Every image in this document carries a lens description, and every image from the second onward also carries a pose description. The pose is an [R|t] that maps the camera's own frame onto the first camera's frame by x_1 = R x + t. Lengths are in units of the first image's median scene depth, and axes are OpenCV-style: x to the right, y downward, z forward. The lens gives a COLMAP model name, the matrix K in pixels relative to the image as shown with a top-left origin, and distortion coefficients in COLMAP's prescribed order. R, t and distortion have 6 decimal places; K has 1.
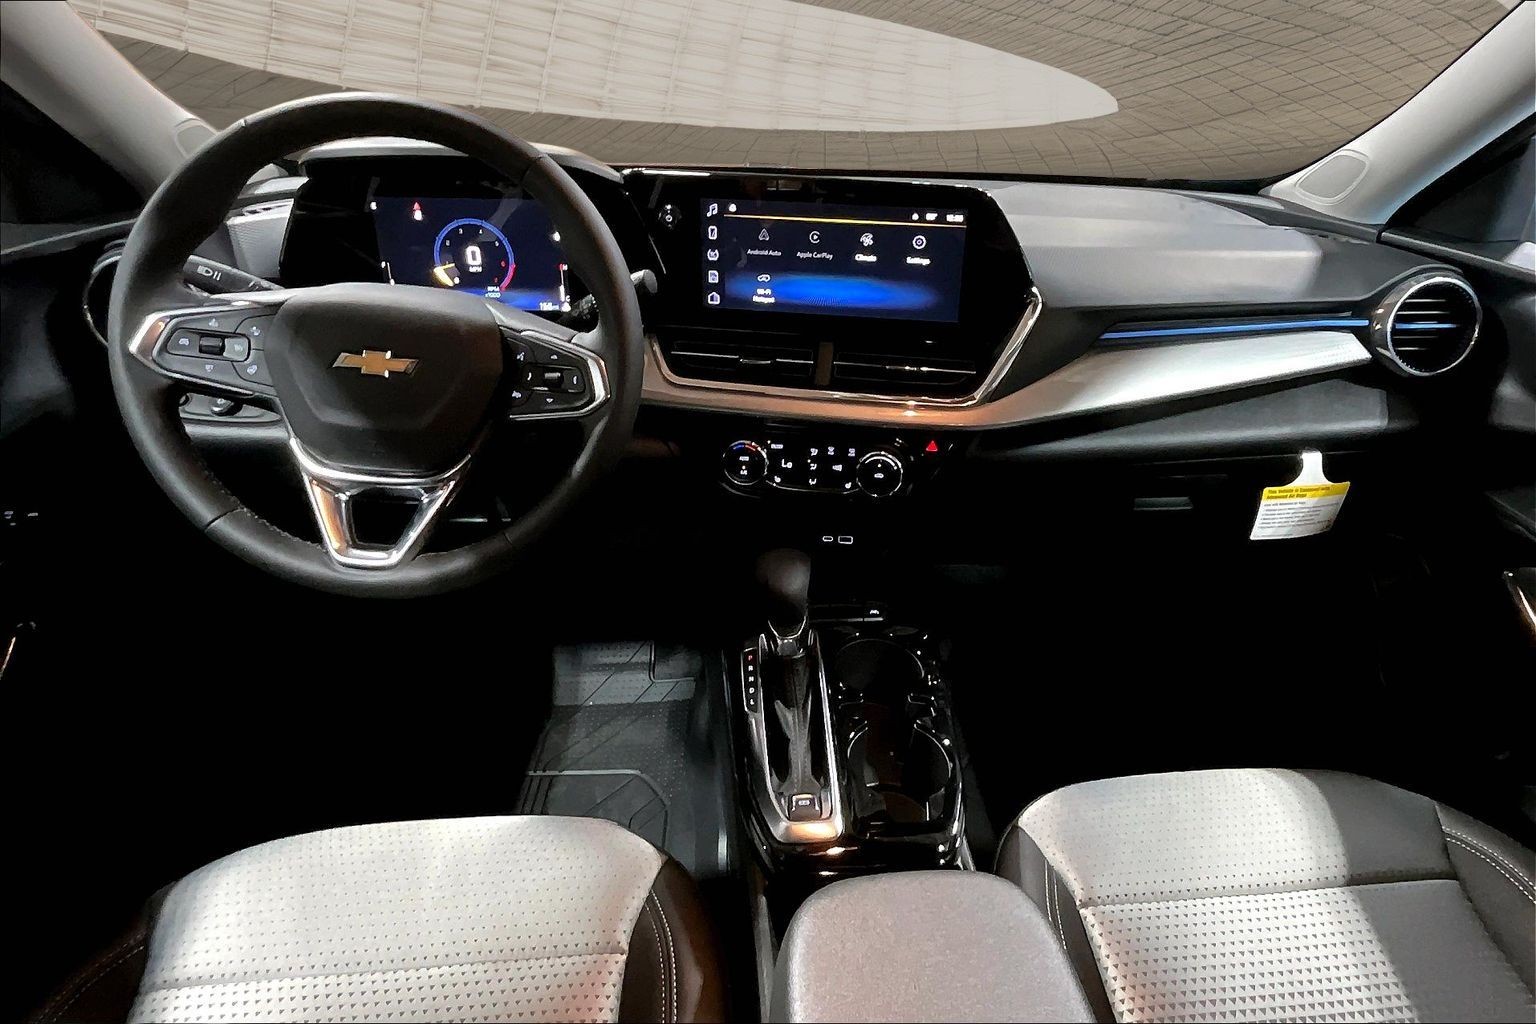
lens RADIAL K [[839.5, 0, 841.9], [0, 839.5, 496.8], [0, 0, 1]] dist [-0.012228, 0.005202]
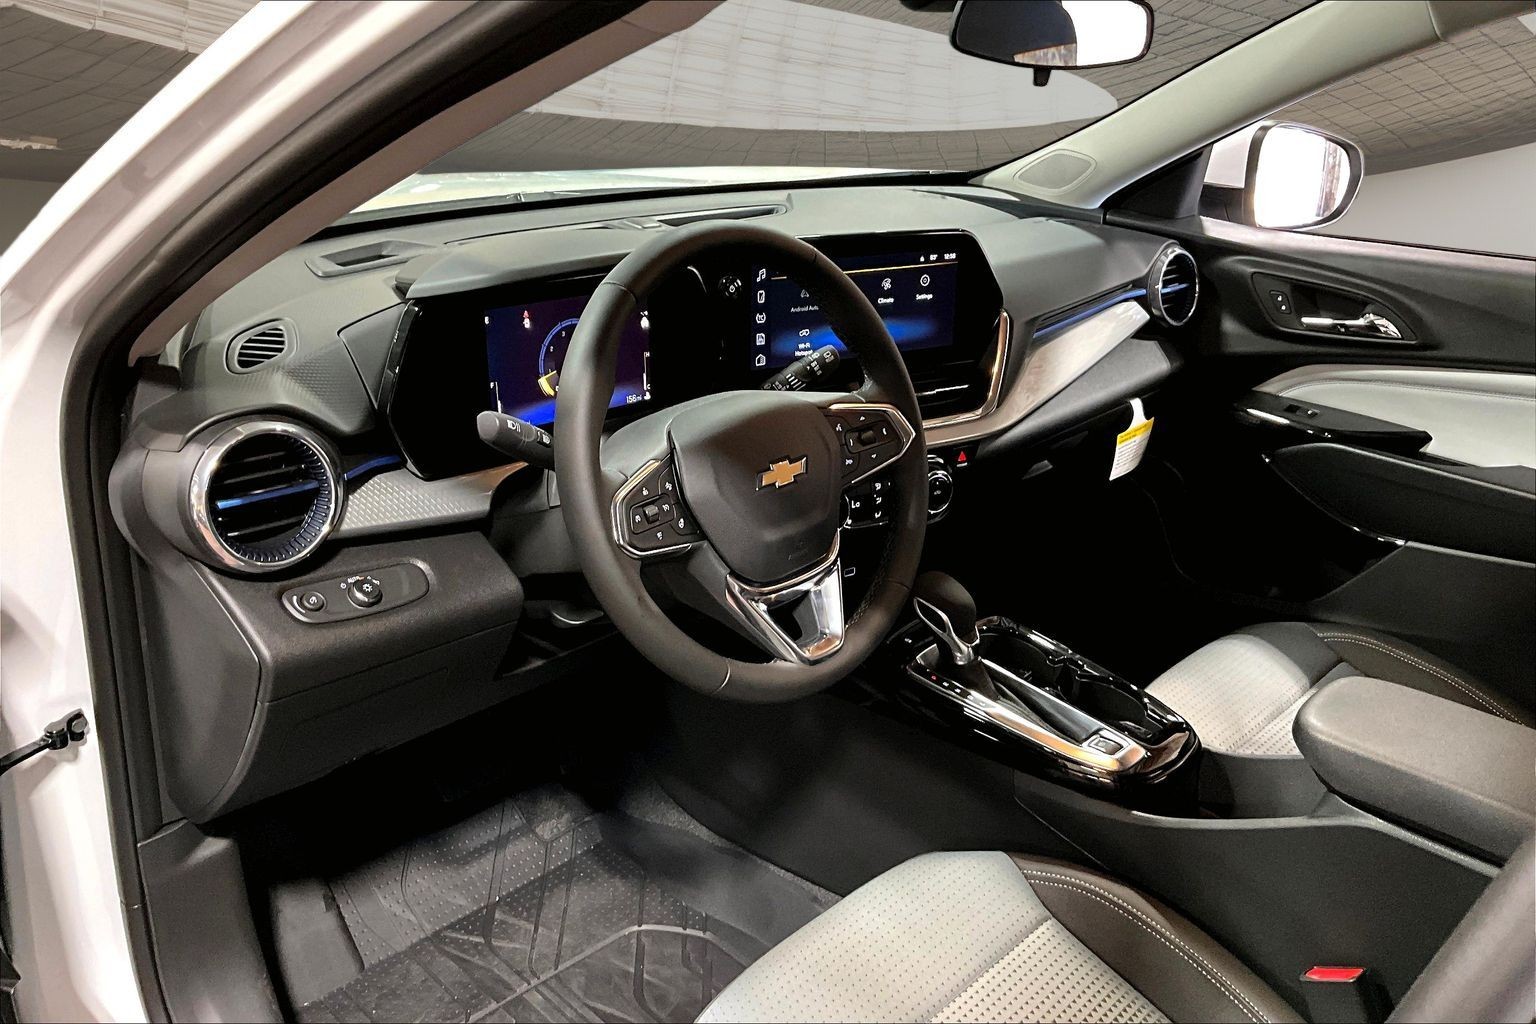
lens RADIAL K [[1298.6, 0, 770.4], [0, 1298.6, 508.4], [0, 0, 1]] dist [0.059335, -0.148710]
pose [[0.764785, -0.235149, 0.599841, -1.141359], [0.252896, 0.965860, 0.056198, -0.155587], [-0.592577, 0.108718, 0.798143, -0.220465]]
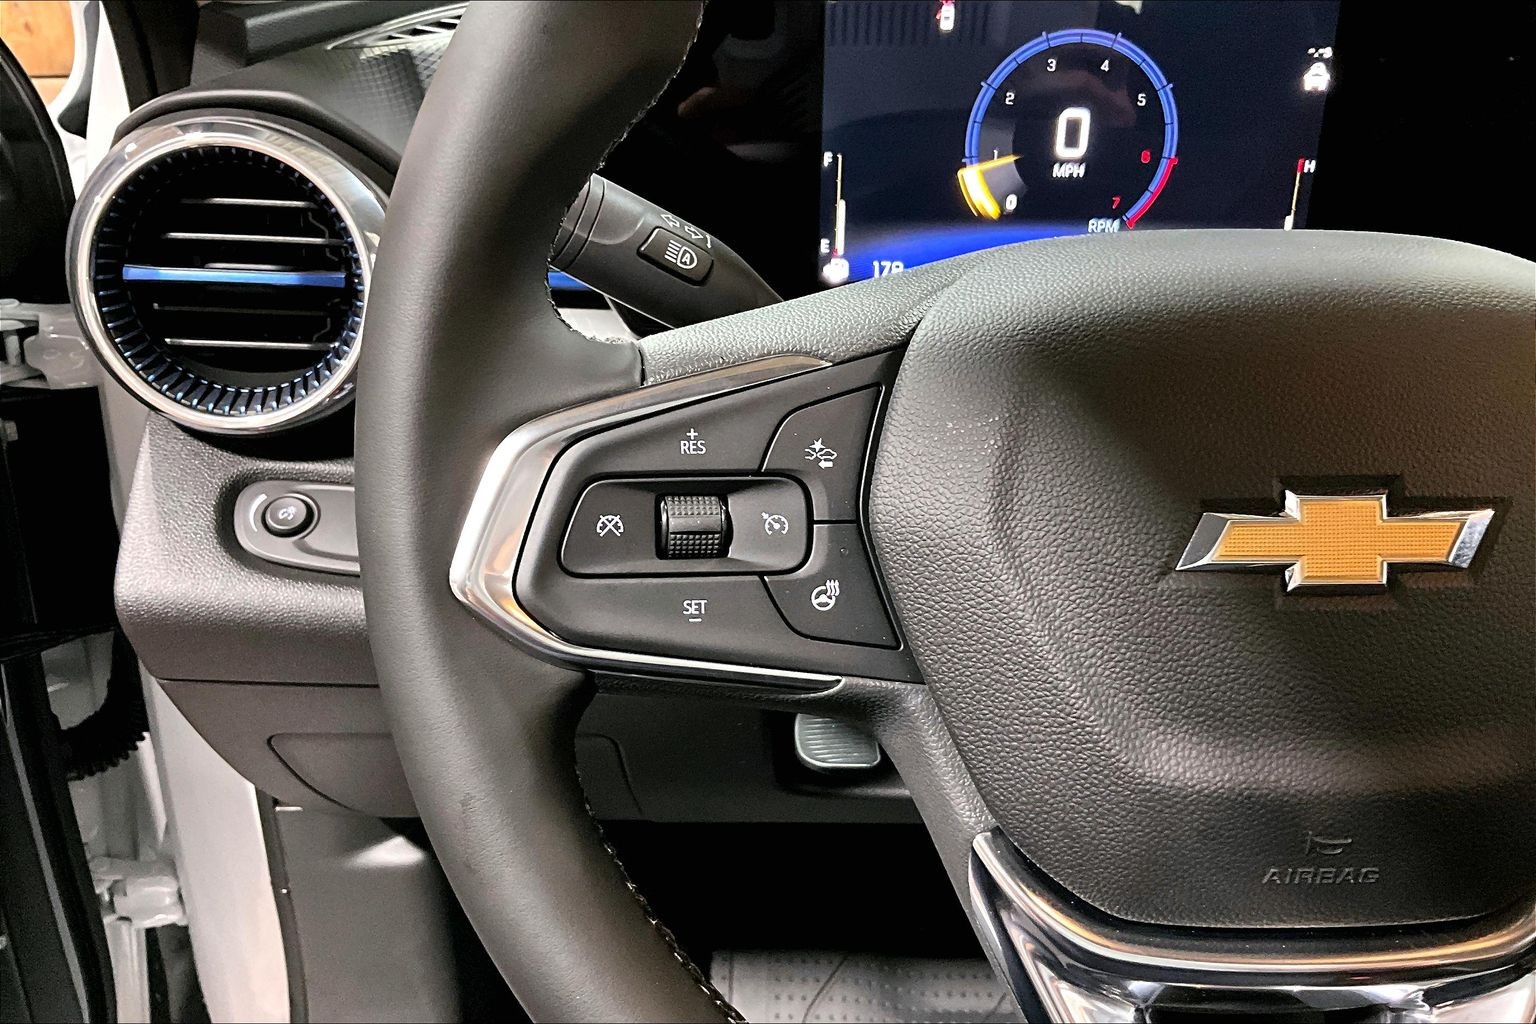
lens RADIAL K [[1298.6, 0, 756.3], [0, 1298.6, 514.5], [0, 0, 1]] dist [0.059335, -0.148710]
pose [[0.993653, 0.027883, -0.108982, -0.503118], [-0.028119, 0.999604, -0.000625, -0.118583], [0.108921, 0.003686, 0.994044, 0.422125]]
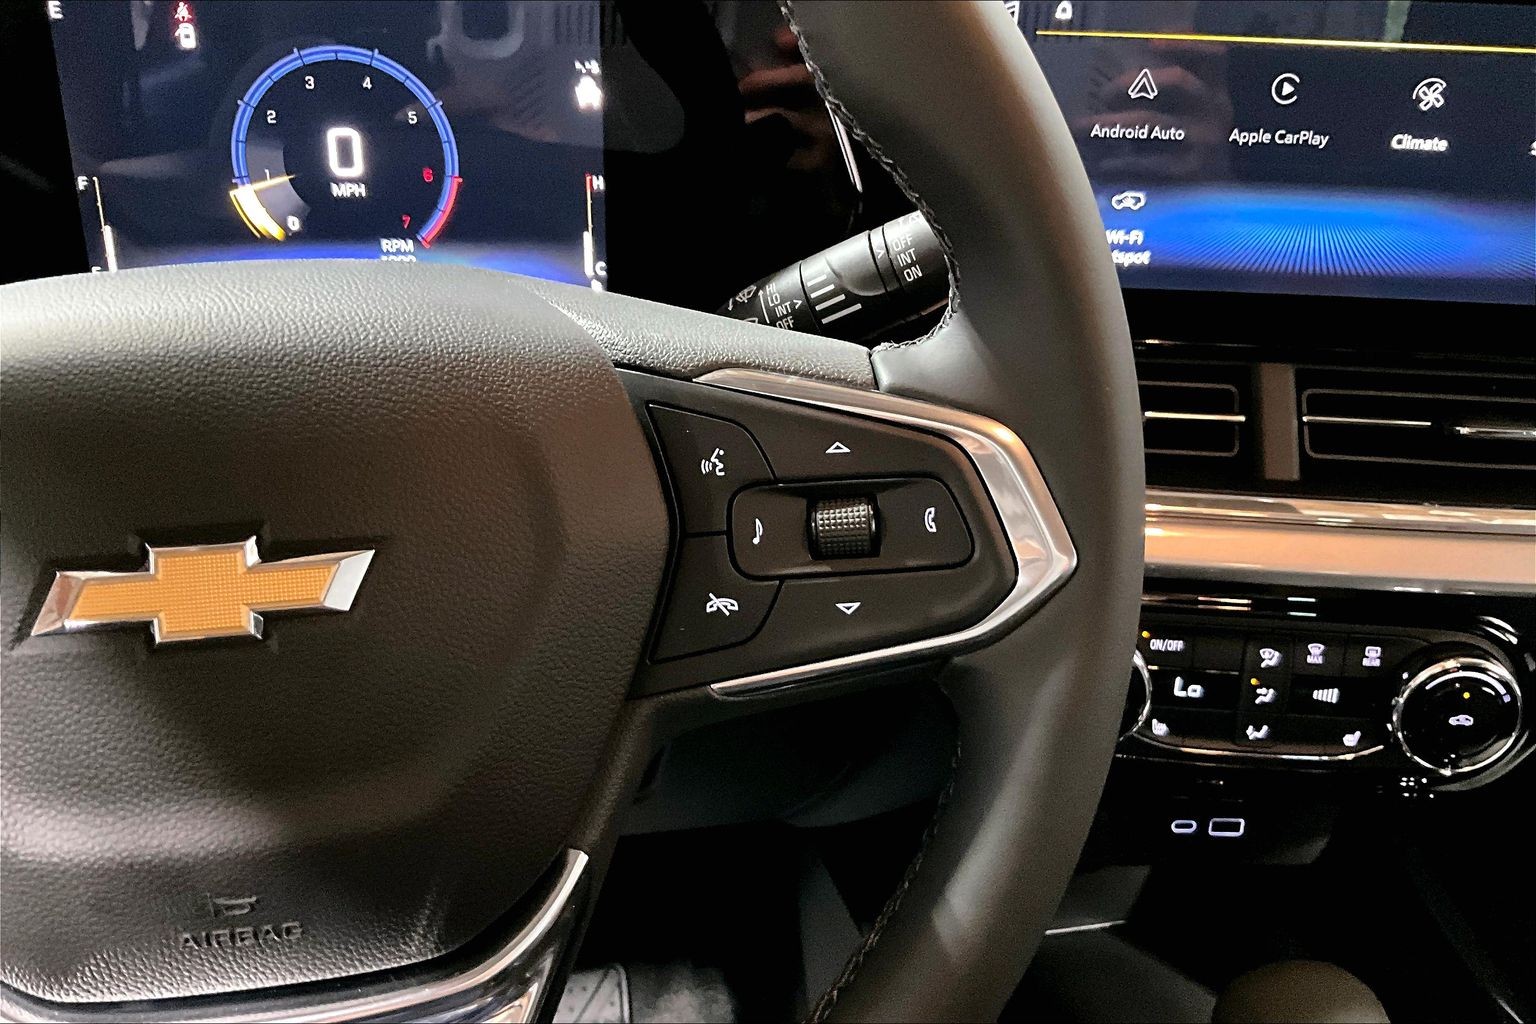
lens RADIAL K [[1298.6, 0, 765.8], [0, 1298.6, 507.4], [0, 0, 1]] dist [0.059335, -0.148710]
pose [[0.997045, -0.034744, 0.068507, -0.302880], [0.035043, 0.999381, -0.003161, -0.129696], [-0.068355, 0.005552, 0.997646, 0.436980]]
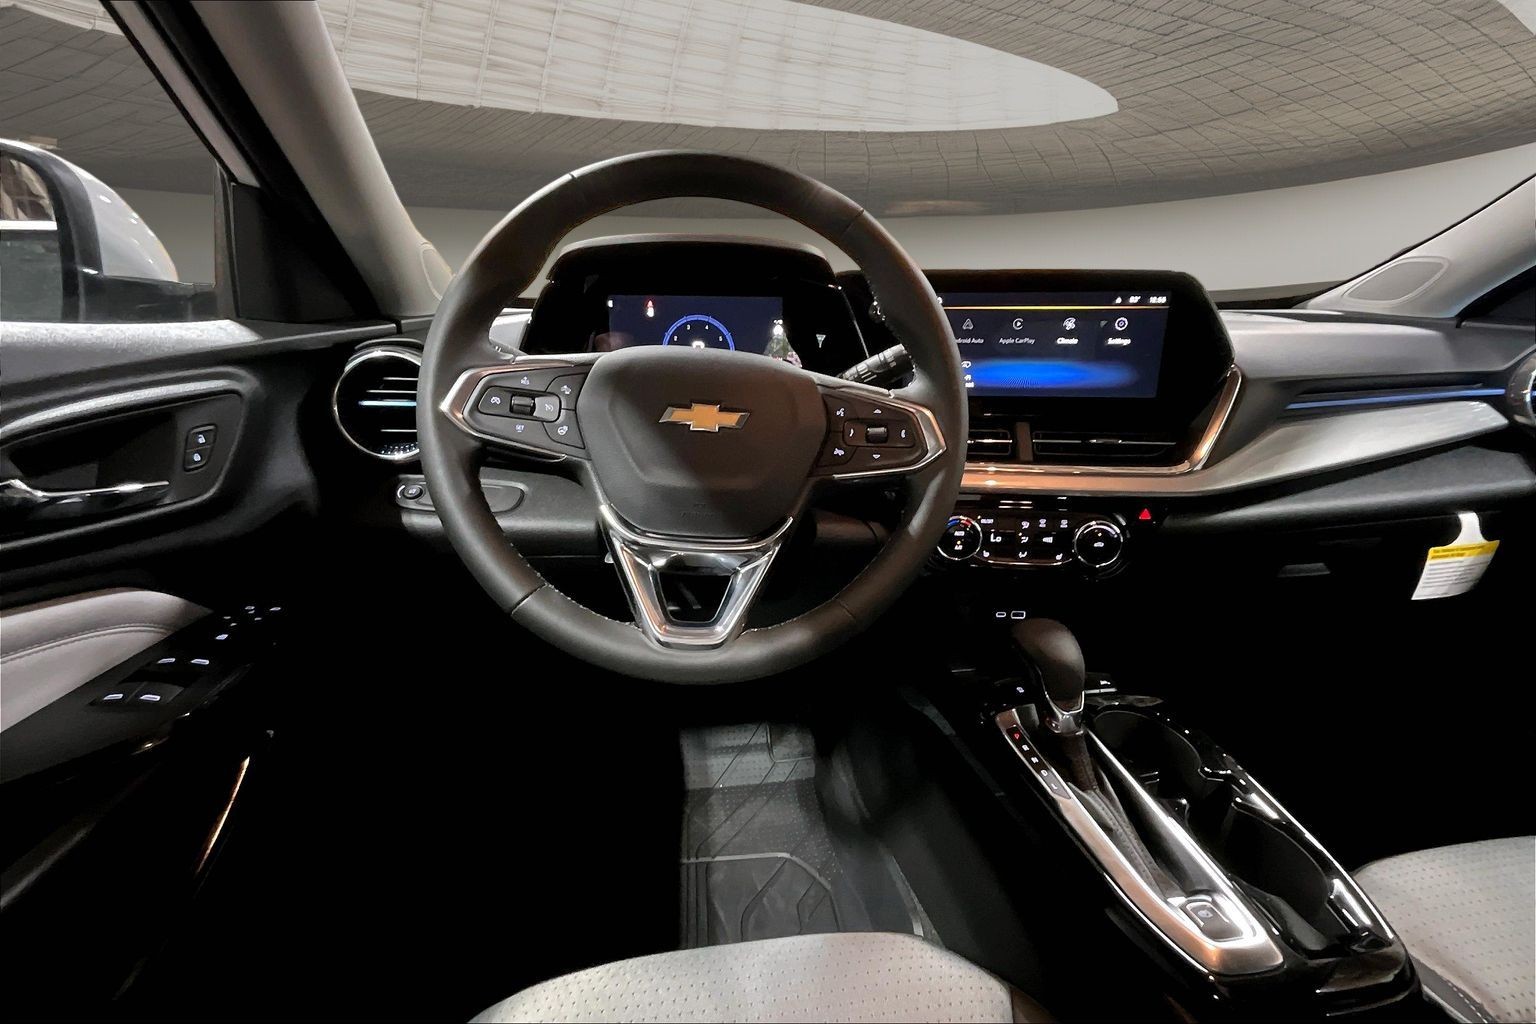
lens RADIAL K [[625.1, 0, 770.1], [0, 625.1, 510.0], [0, 0, 1]] dist [-0.008818, 0.002560]
pose [[0.999336, -0.034136, 0.012717, -0.362001], [0.035658, 0.988074, -0.149795, 0.032277], [-0.007452, 0.150149, 0.988635, 0.247763]]
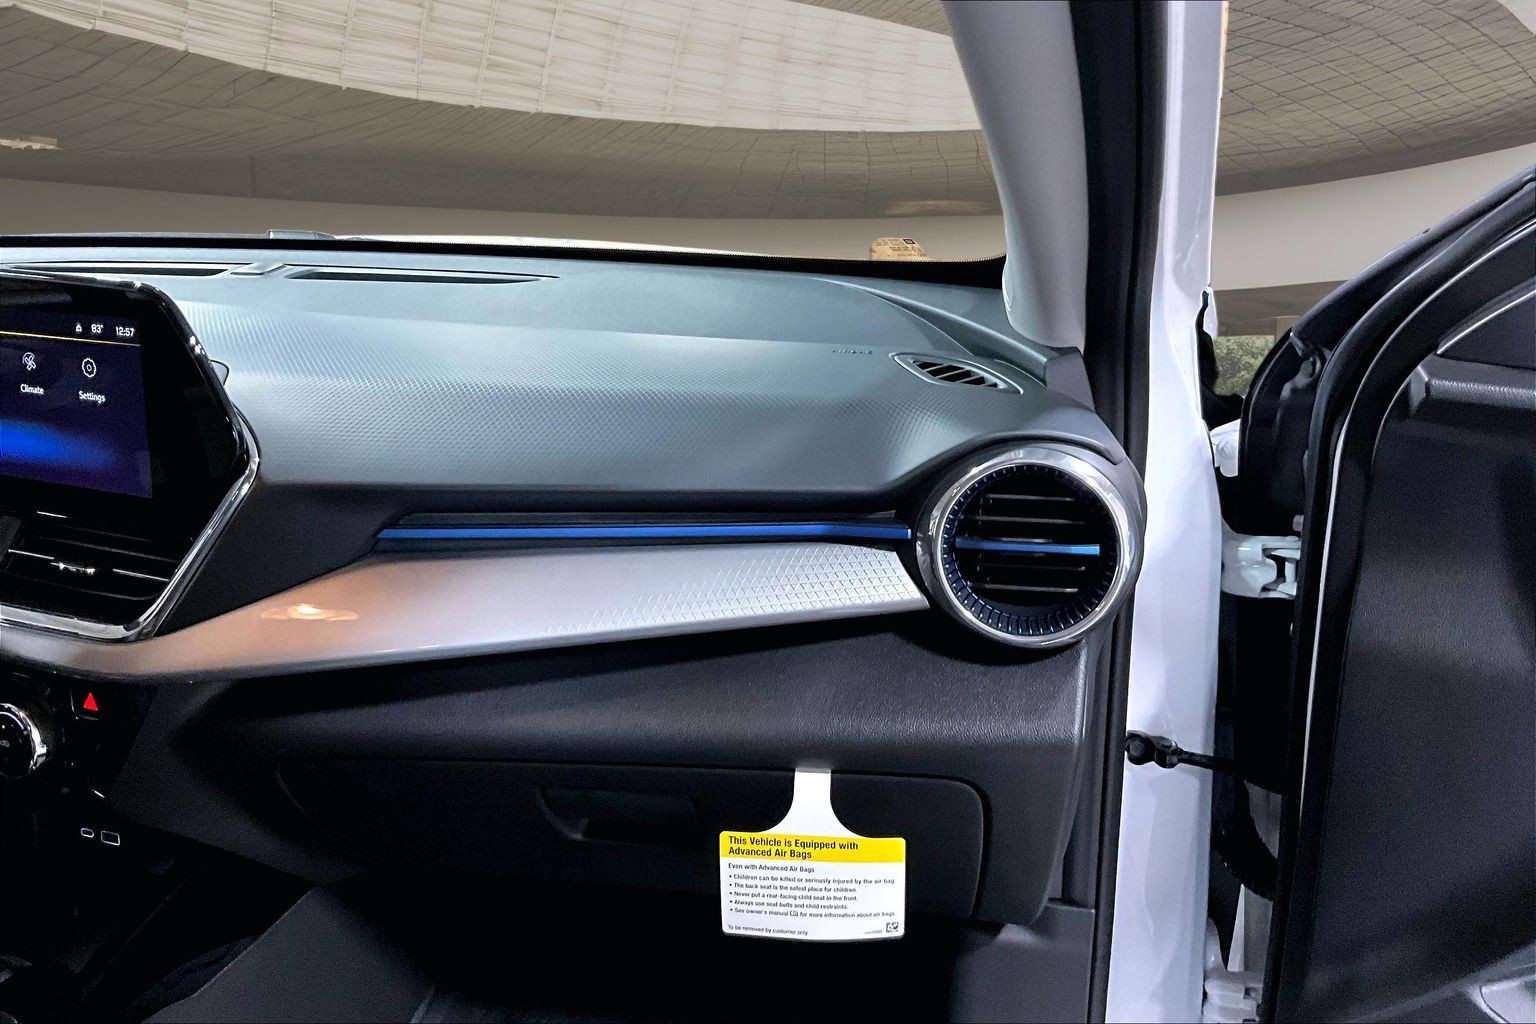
lens RADIAL K [[1298.6, 0, 774.9], [0, 1298.6, 503.0], [0, 0, 1]] dist [0.059335, -0.148710]
pose [[0.969044, 0.050930, -0.241577, 0.790497], [-0.084744, 0.987659, -0.131713, -0.119510], [0.231887, 0.148108, 0.961401, 0.208184]]
